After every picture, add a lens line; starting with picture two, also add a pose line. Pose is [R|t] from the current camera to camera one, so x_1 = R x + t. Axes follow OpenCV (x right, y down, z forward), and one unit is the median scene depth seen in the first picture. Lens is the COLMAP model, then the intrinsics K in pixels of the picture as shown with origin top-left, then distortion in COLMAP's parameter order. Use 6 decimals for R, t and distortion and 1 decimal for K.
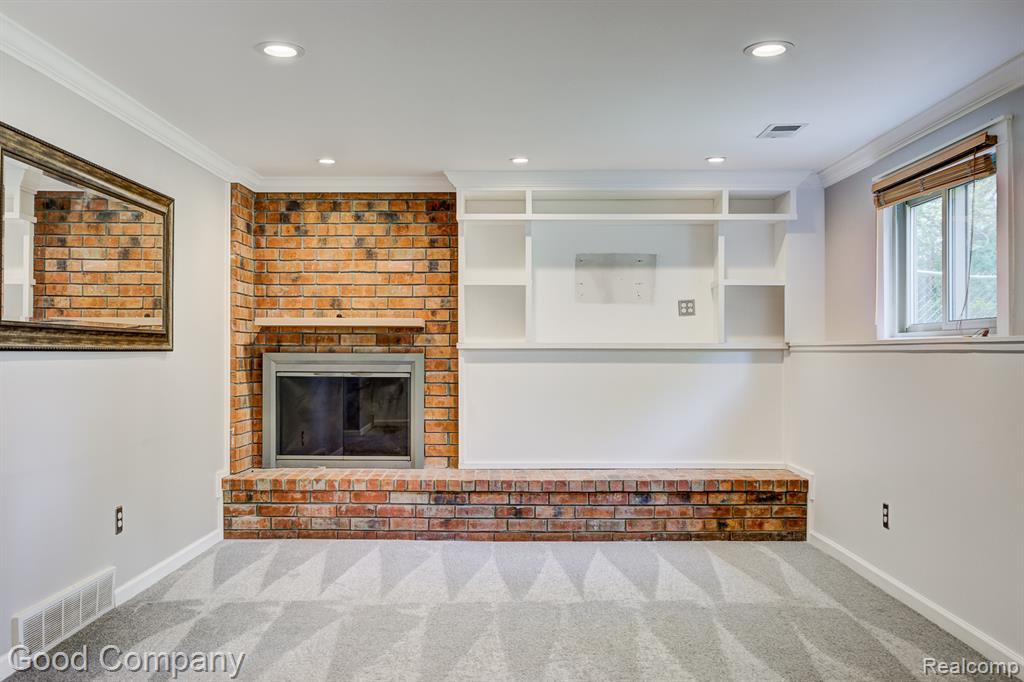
lens RADIAL K [[879.5, 0, 510.8], [0, 879.5, 342.7], [0, 0, 1]] dist [-0.049847, 0.073843]
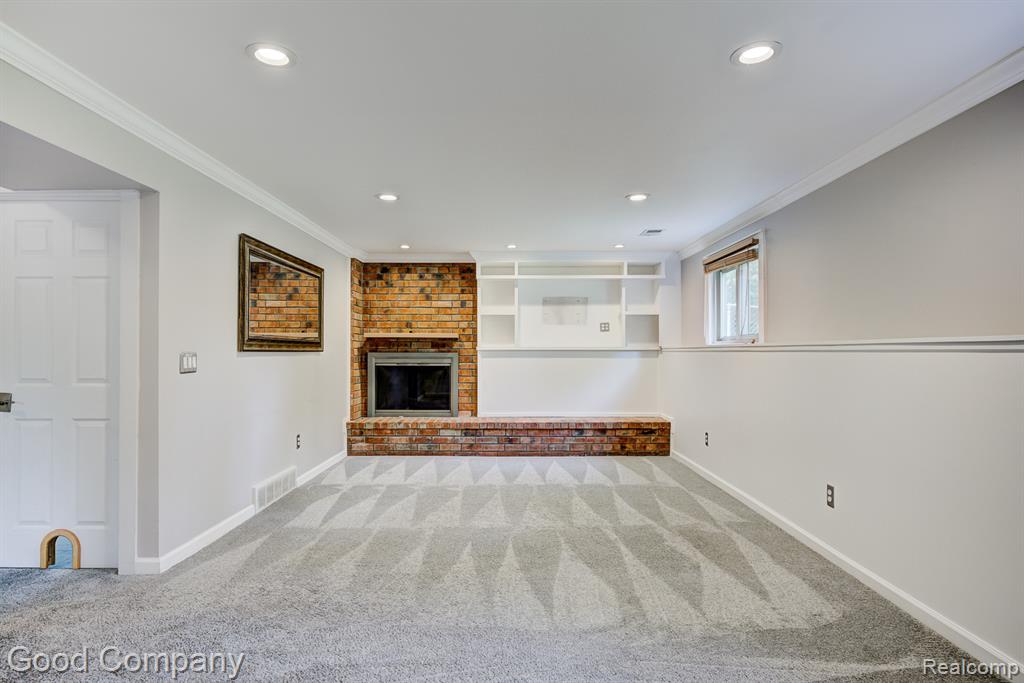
lens RADIAL K [[556.0, 0, 512.8], [0, 556.0, 344.0], [0, 0, 1]] dist [-0.031758, 0.025540]
pose [[0.999938, -0.001094, 0.011061, 0.000284], [0.001138, 0.999992, -0.003906, -0.001061], [-0.011057, 0.003918, 0.999931, -0.138975]]
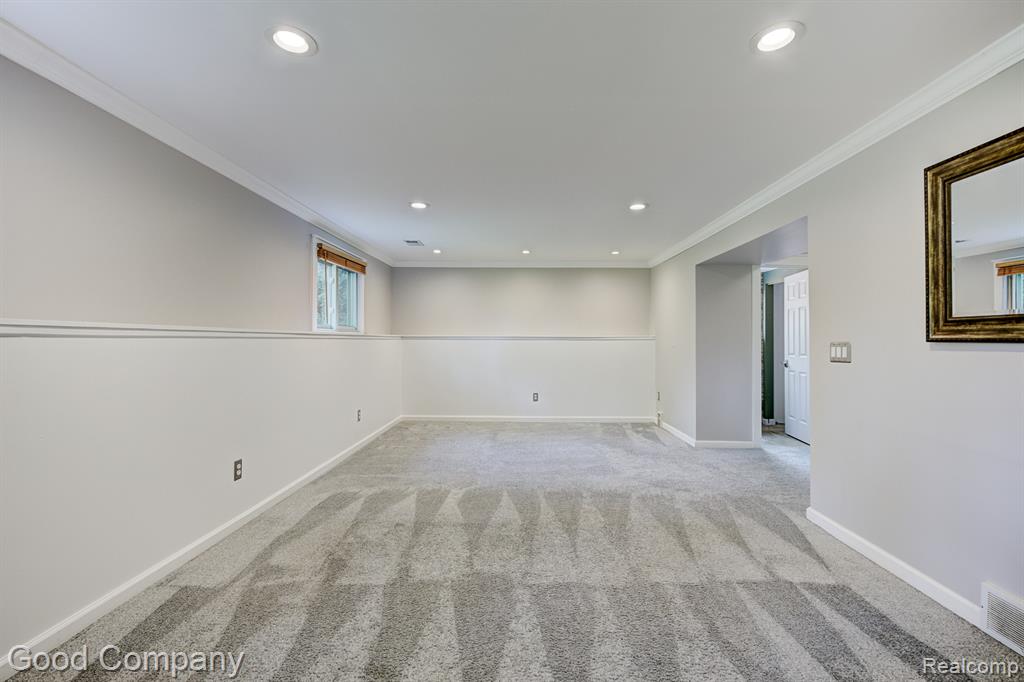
lens RADIAL K [[429.8, 0, 527.4], [0, 429.8, 340.9], [0, 0, 1]] dist [-0.023637, 0.010596]
pose [[-0.999942, -0.007414, -0.007751, 0.010525], [-0.007345, 0.999934, -0.008850, 0.009158], [0.007816, -0.008793, -0.999931, 0.857035]]
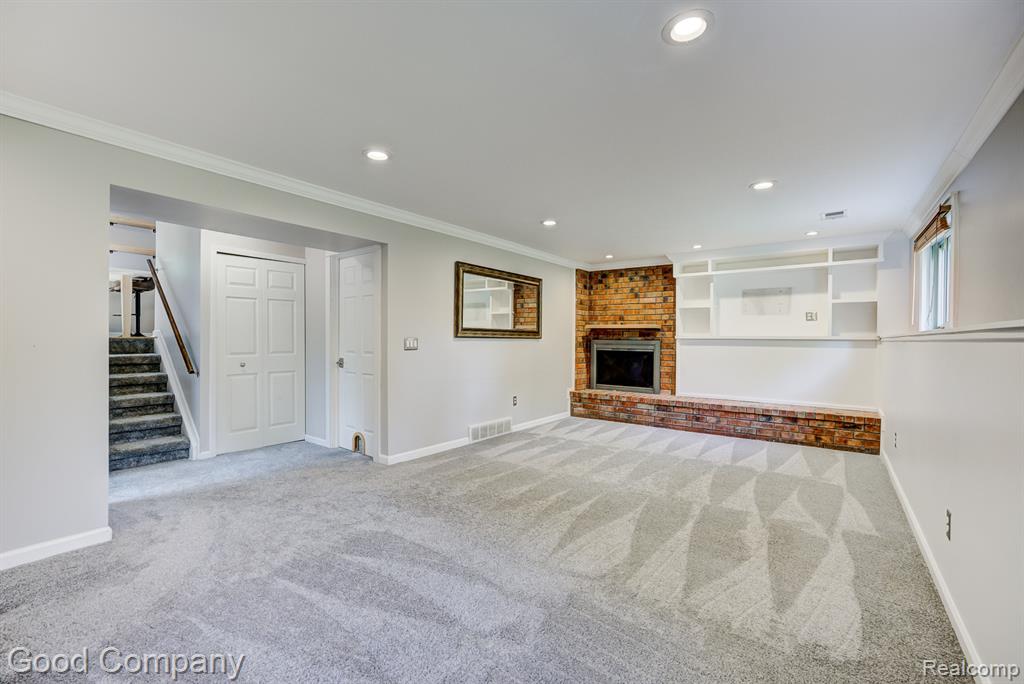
lens RADIAL K [[434.5, 0, 510.8], [0, 434.5, 340.7], [0, 0, 1]] dist [-0.041549, 0.020424]
pose [[0.803253, 0.008446, -0.595578, 0.242858], [-0.002112, 0.999934, 0.011331, 0.001171], [0.595634, -0.007844, 0.803218, -0.063018]]
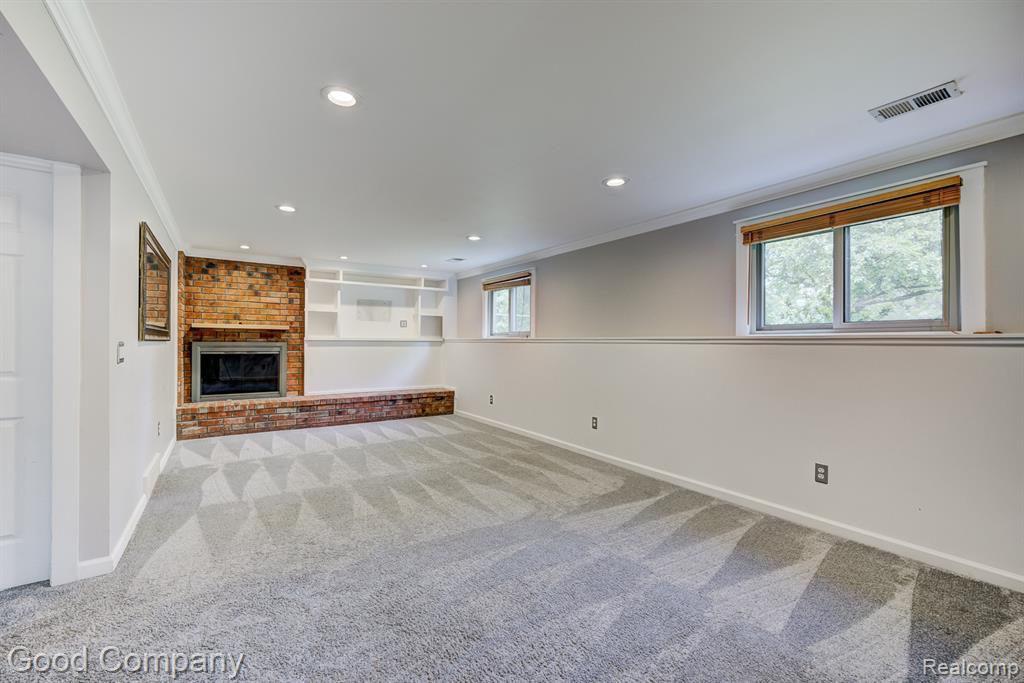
lens RADIAL K [[420.1, 0, 504.9], [0, 420.1, 342.1], [0, 0, 1]] dist [-0.028639, 0.010834]
pose [[0.825605, 0.003598, 0.564237, -0.237176], [-0.009990, 0.999916, 0.008242, -0.001757], [-0.564160, -0.012441, 0.825571, -0.123144]]
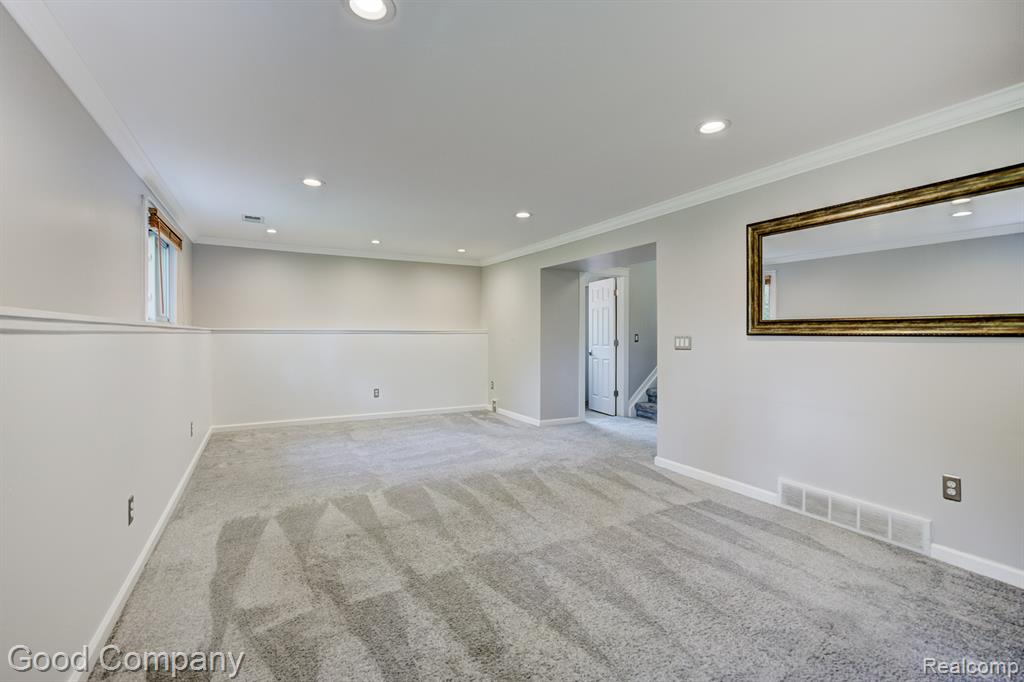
lens RADIAL K [[434.5, 0, 510.8], [0, 434.5, 339.7], [0, 0, 1]] dist [-0.041549, 0.020424]
pose [[-0.867298, 0.000695, -0.497788, 0.216589], [-0.000316, 0.999998, 0.001947, 0.009403], [0.497788, 0.001846, -0.867297, 0.841018]]
